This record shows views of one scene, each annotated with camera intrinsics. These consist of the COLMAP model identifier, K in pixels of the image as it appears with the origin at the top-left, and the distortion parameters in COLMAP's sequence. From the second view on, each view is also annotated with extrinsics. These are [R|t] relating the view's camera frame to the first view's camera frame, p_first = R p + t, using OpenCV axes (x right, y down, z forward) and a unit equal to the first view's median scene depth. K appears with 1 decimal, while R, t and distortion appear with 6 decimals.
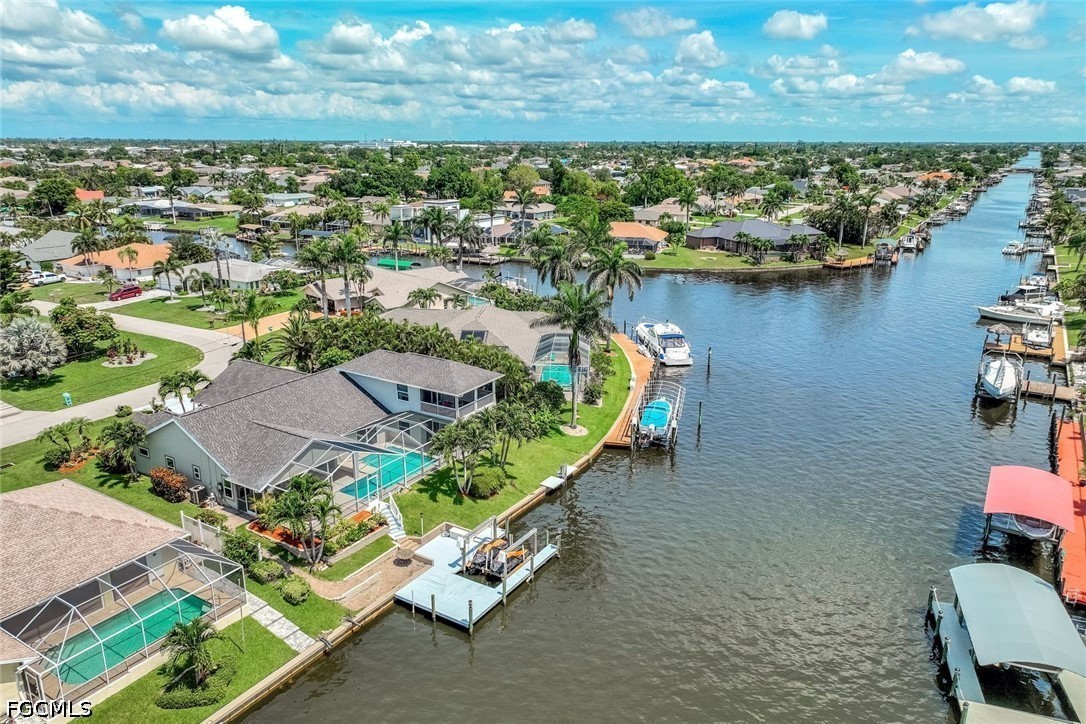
lens RADIAL K [[743.8, 0, 547.2], [0, 743.8, 365.0], [0, 0, 1]] dist [-0.003057, 0.019835]
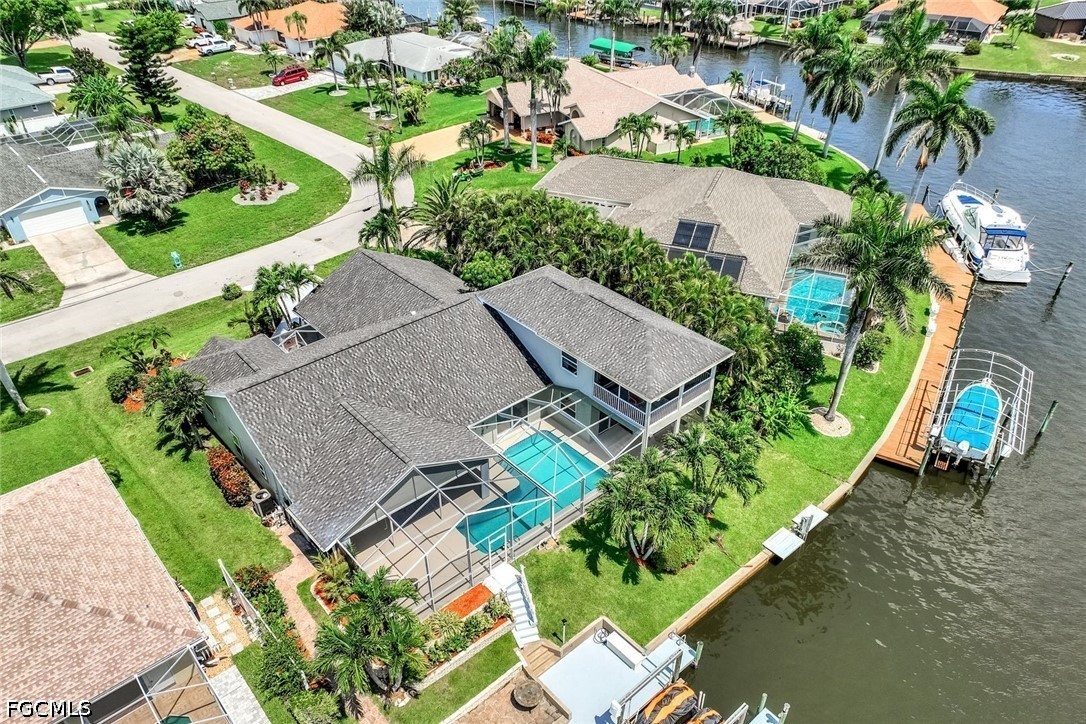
lens RADIAL K [[743.8, 0, 554.8], [0, 743.8, 387.3], [0, 0, 1]] dist [-0.003057, 0.019835]
pose [[0.957685, 0.170529, -0.231859, -0.043660], [-0.081416, 0.933183, 0.350058, -0.135619], [0.276062, -0.316369, 0.907580, 0.331236]]
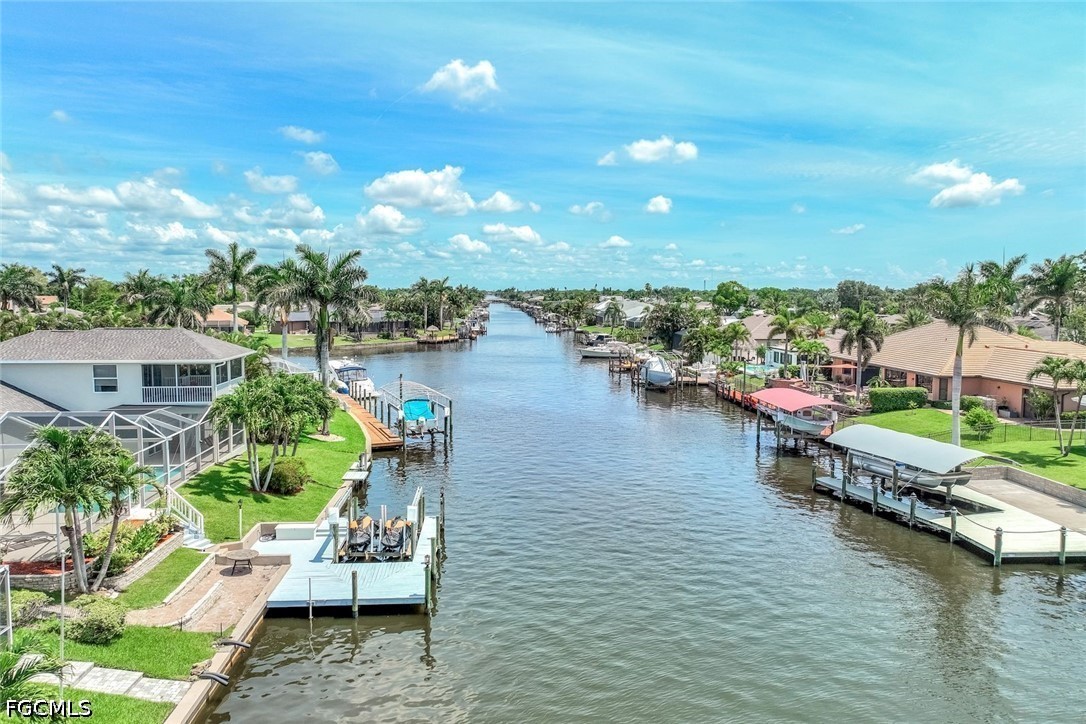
lens RADIAL K [[743.8, 0, 540.9], [0, 743.8, 364.0], [0, 0, 1]] dist [-0.003057, 0.019835]
pose [[0.799968, -0.052555, 0.597736, -0.226894], [0.169328, 0.975443, -0.140853, 0.147096], [-0.575655, 0.213892, 0.789222, 0.220014]]
